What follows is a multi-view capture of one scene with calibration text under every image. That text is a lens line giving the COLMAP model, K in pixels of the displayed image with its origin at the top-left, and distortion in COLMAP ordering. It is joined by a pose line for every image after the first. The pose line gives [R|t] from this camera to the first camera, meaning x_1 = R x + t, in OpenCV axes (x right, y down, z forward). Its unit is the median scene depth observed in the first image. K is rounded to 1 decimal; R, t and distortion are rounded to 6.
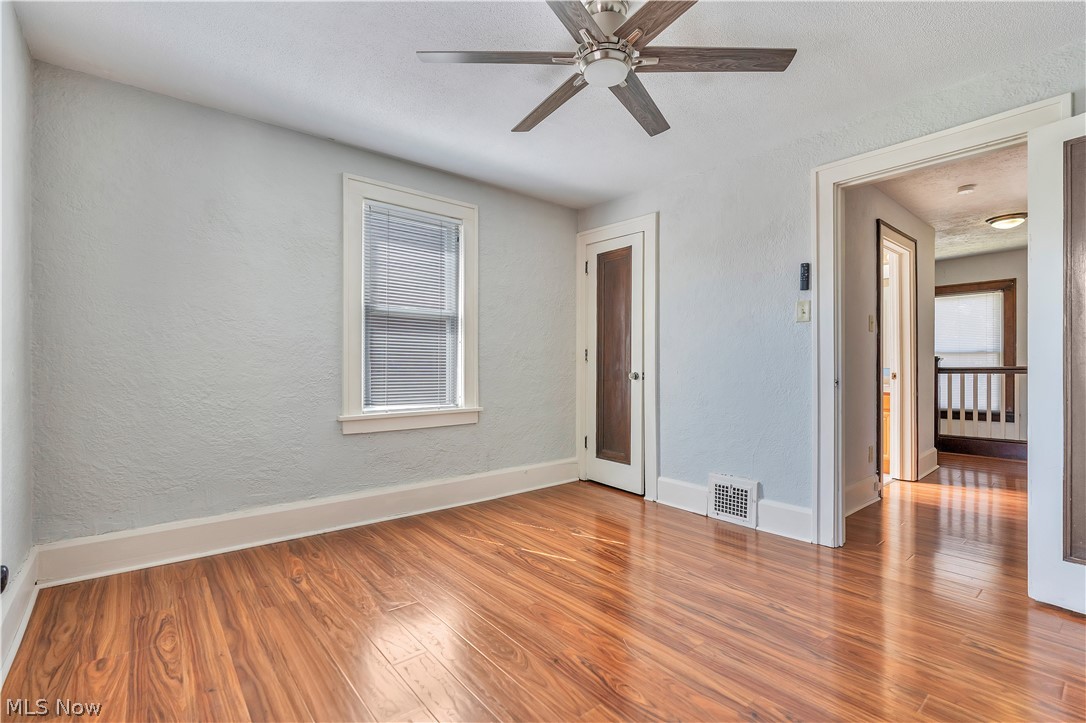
lens RADIAL K [[493.2, 0, 544.0], [0, 493.2, 365.8], [0, 0, 1]] dist [-0.000833, 0.000068]
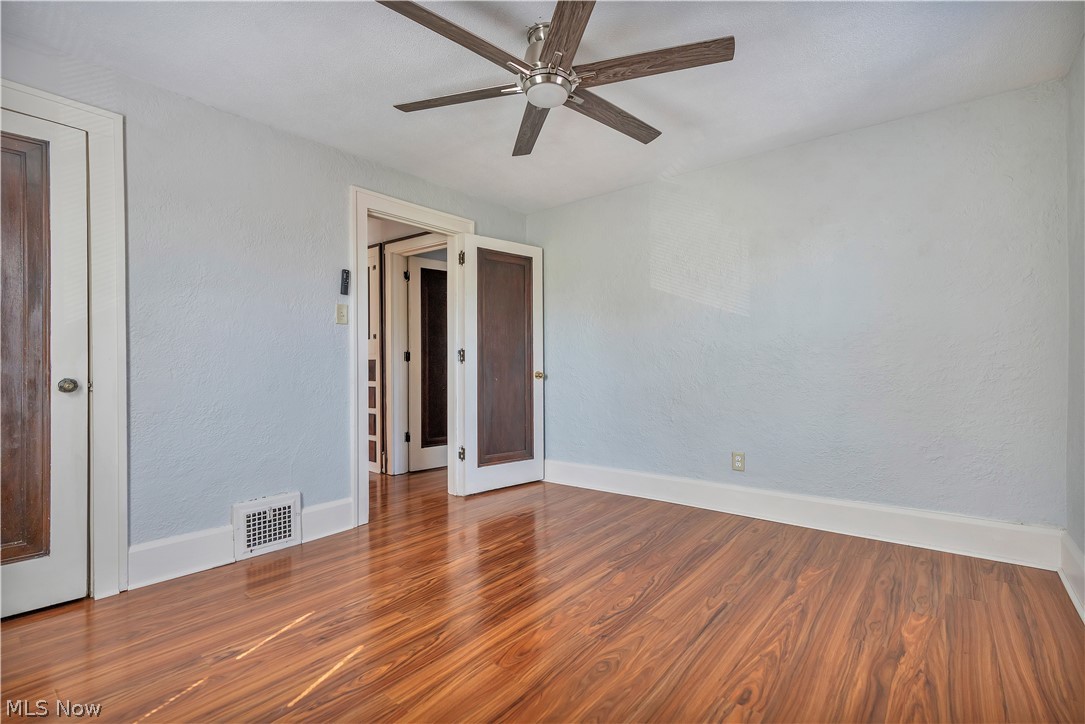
lens RADIAL K [[490.0, 0, 542.5], [0, 490.0, 362.0], [0, 0, 1]] dist [0.000815, -0.000002]
pose [[-0.194387, 0.004536, 0.980914, -0.595458], [0.001585, 0.999989, -0.004310, -0.002574], [-0.980924, 0.000717, -0.194392, 0.788819]]
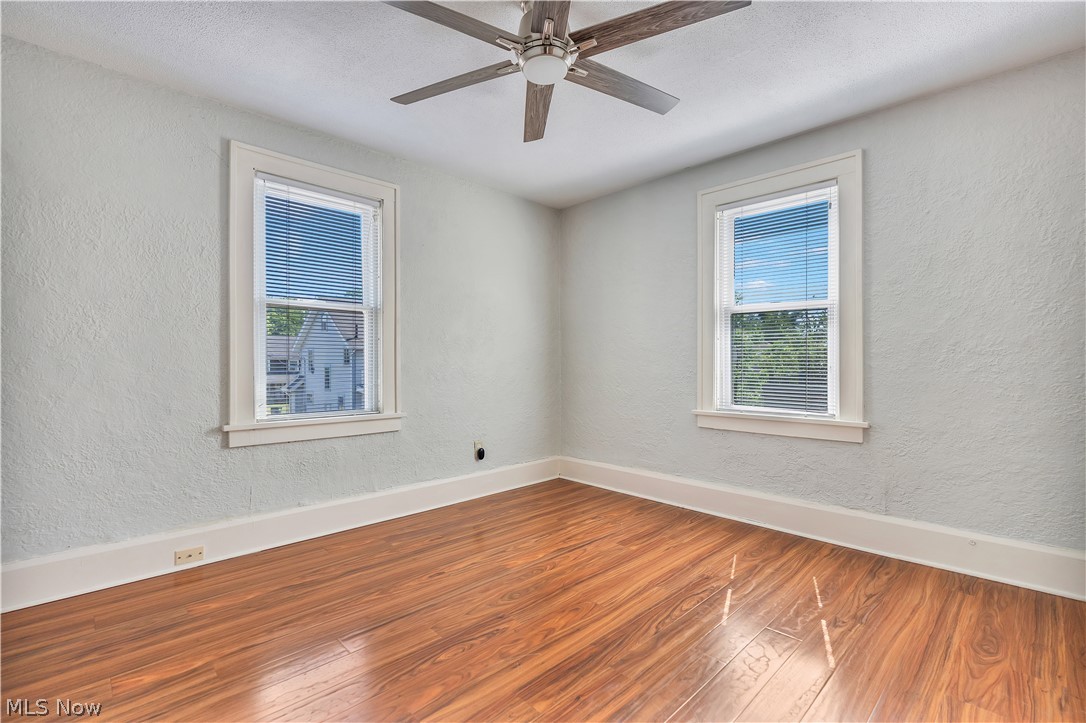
lens RADIAL K [[490.5, 0, 543.0], [0, 490.5, 361.5], [0, 0, 1]] dist [0.000815, -0.000002]
pose [[0.082471, -0.000350, -0.996593, 0.708926], [0.002873, 0.999996, -0.000114, -0.009827], [0.996589, -0.002854, 0.082472, 0.590546]]
